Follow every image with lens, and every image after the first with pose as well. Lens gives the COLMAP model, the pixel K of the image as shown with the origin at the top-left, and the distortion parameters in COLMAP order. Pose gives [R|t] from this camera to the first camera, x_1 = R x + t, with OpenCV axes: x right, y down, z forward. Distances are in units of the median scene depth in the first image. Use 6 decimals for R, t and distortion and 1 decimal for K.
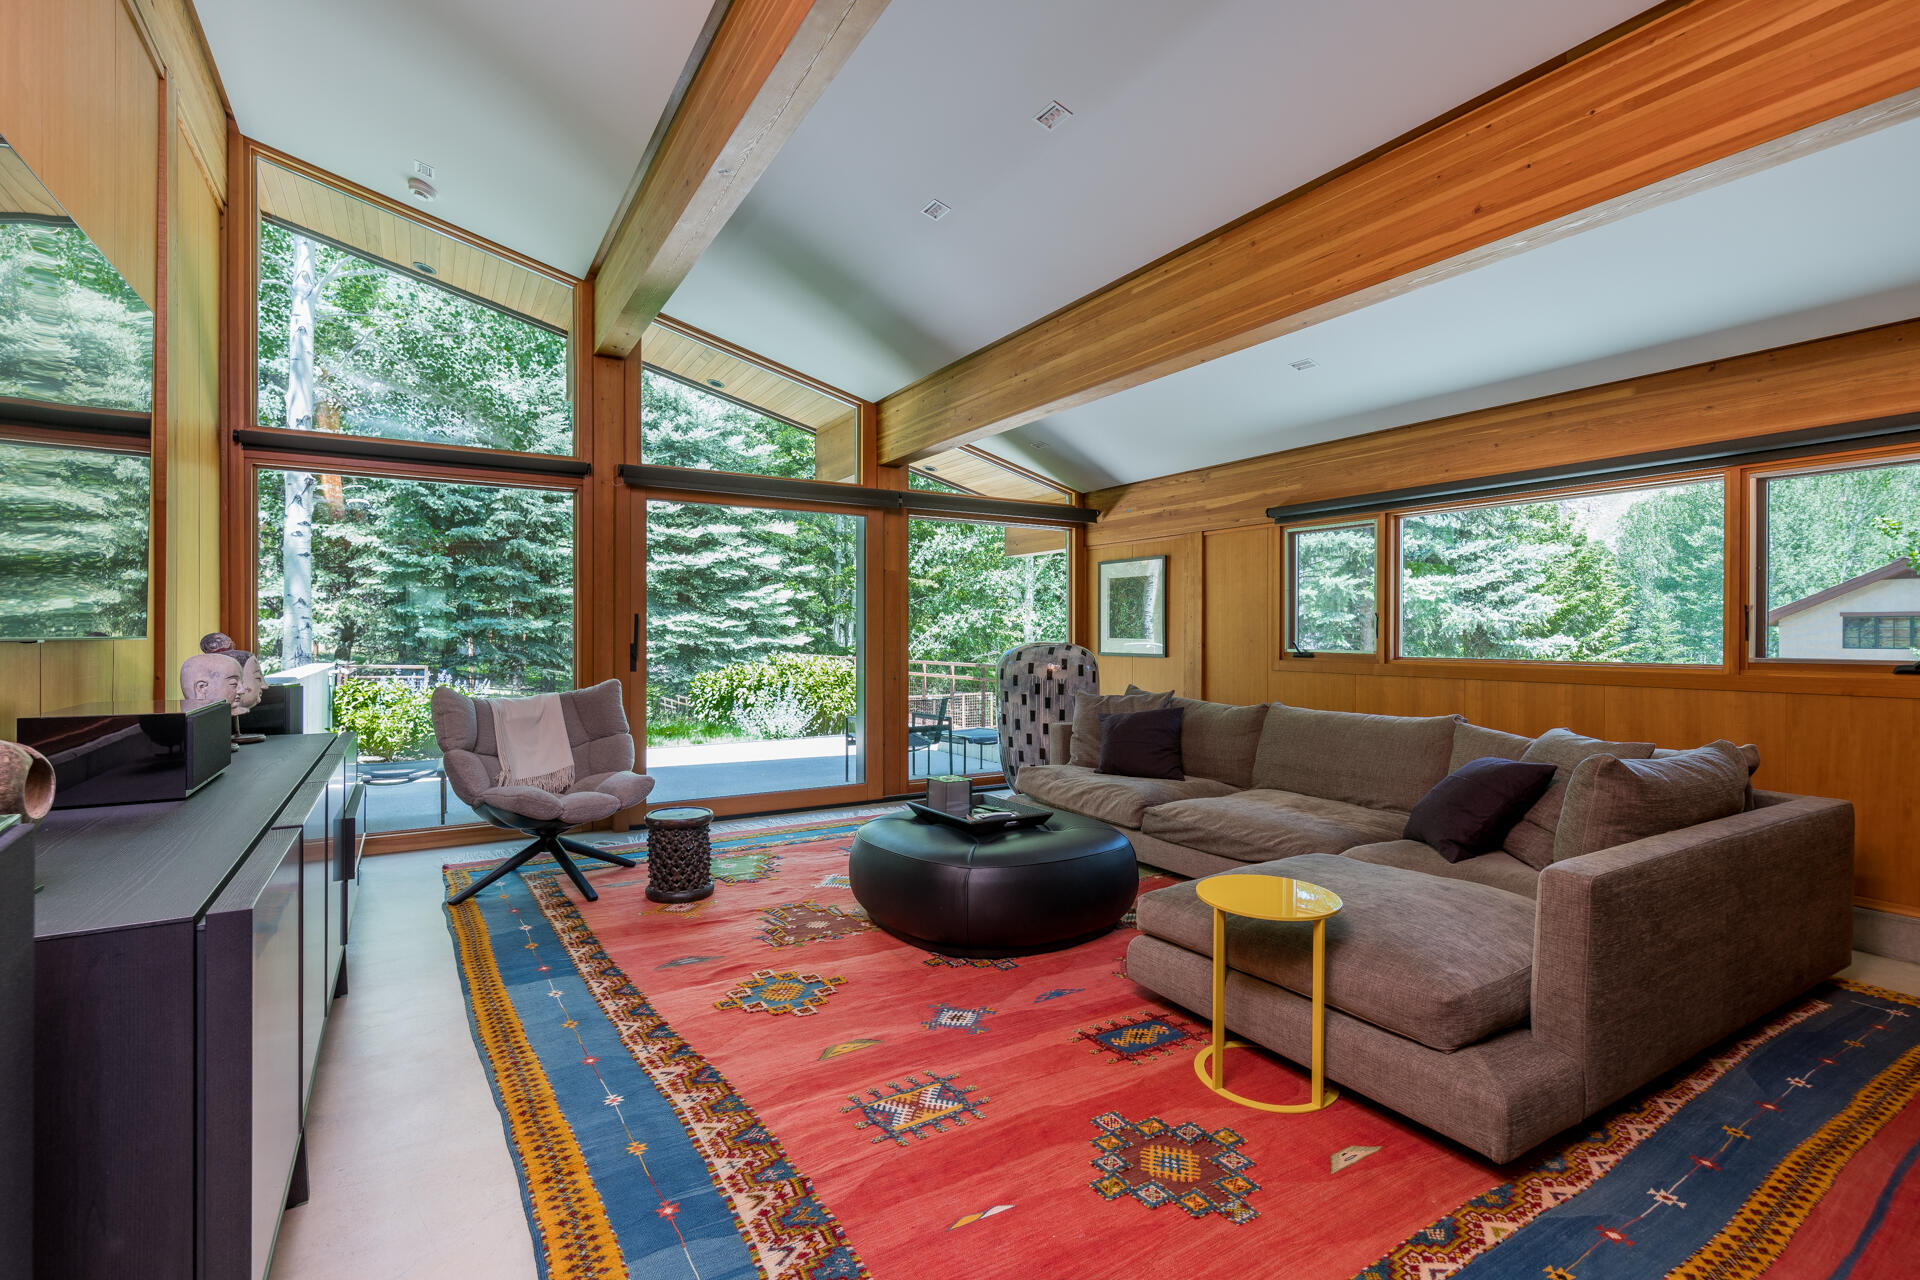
lens RADIAL K [[901.5, 0, 944.3], [0, 901.5, 631.2], [0, 0, 1]] dist [0.001153, 0.000038]
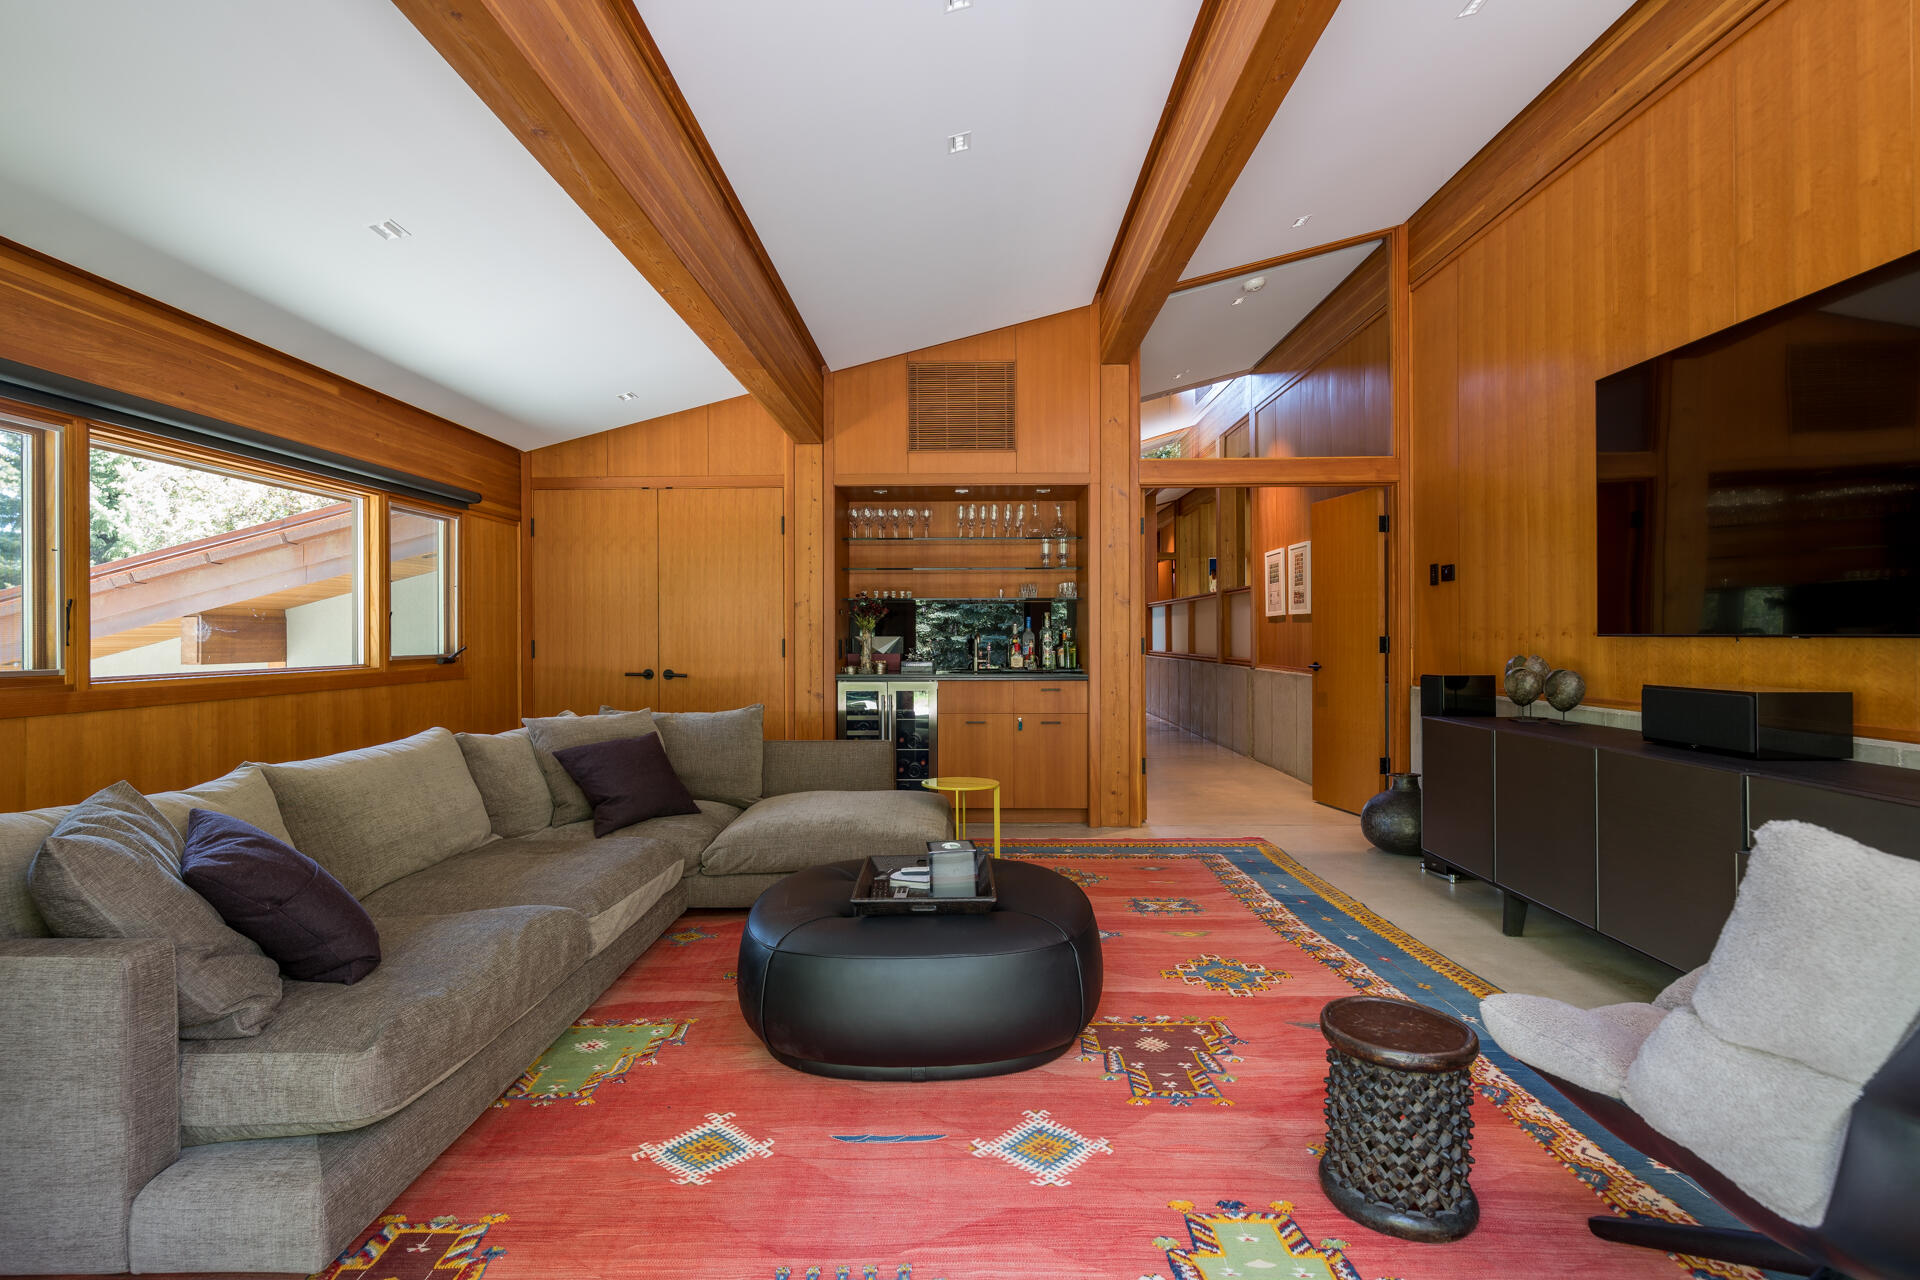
lens RADIAL K [[980.9, 0, 947.3], [0, 980.9, 641.1], [0, 0, 1]] dist [-0.003723, -0.000747]
pose [[-0.856260, -0.000783, 0.516545, -0.410394], [0.000897, 0.999995, 0.003003, 0.006323], [-0.516545, 0.003035, -0.856255, 1.787473]]
